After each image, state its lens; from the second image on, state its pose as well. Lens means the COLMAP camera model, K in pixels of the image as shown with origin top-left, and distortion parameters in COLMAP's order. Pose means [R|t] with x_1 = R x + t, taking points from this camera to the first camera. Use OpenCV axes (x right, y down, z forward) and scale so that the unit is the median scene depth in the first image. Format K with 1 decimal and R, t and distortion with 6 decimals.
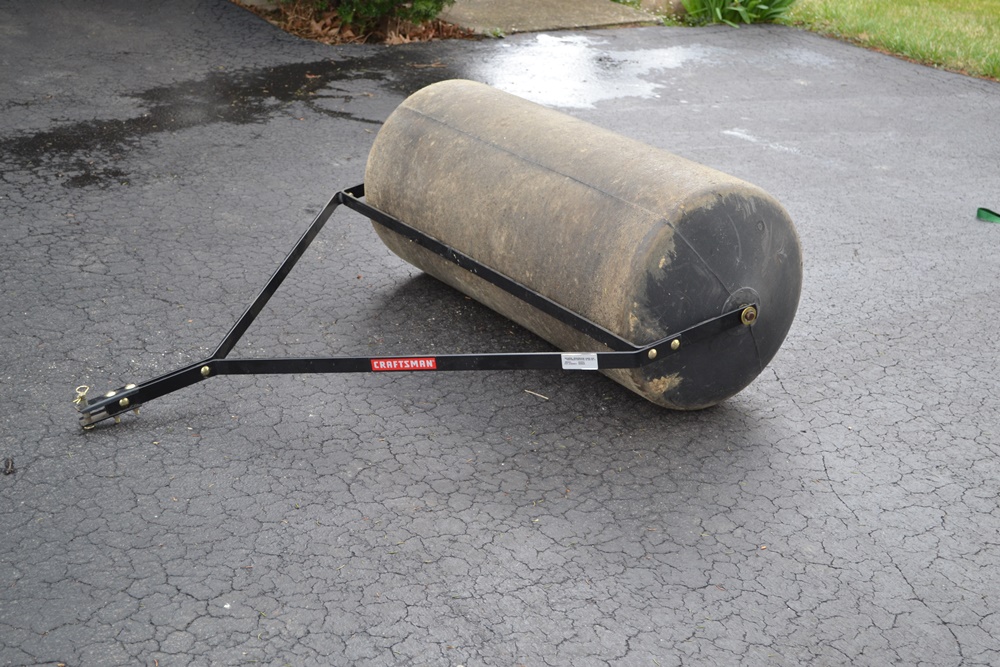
lens RADIAL K [[1553.5, 0, 500.1], [0, 1553.5, 333.5], [0, 0, 1]] dist [-0.013977, 0.000000]
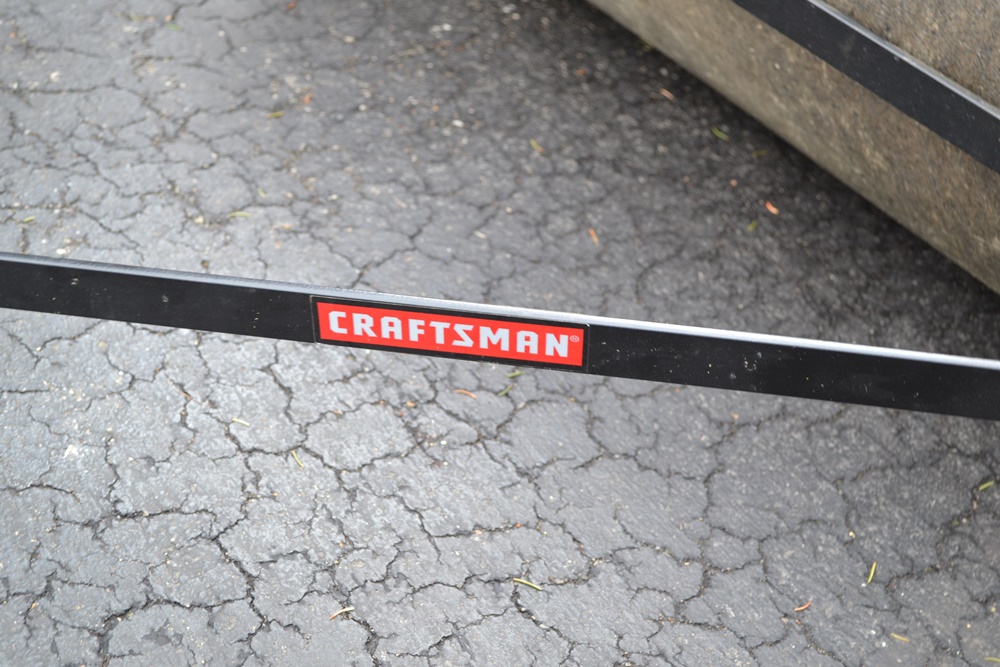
lens RADIAL K [[1553.5, 0, 500.2], [0, 1553.5, 333.8], [0, 0, 1]] dist [-0.013977, 0.000000]
pose [[0.990189, 0.067468, 0.122366, -0.074437], [-0.098456, 0.958276, 0.268354, -0.041964], [-0.099155, -0.277769, 0.955517, 0.670618]]
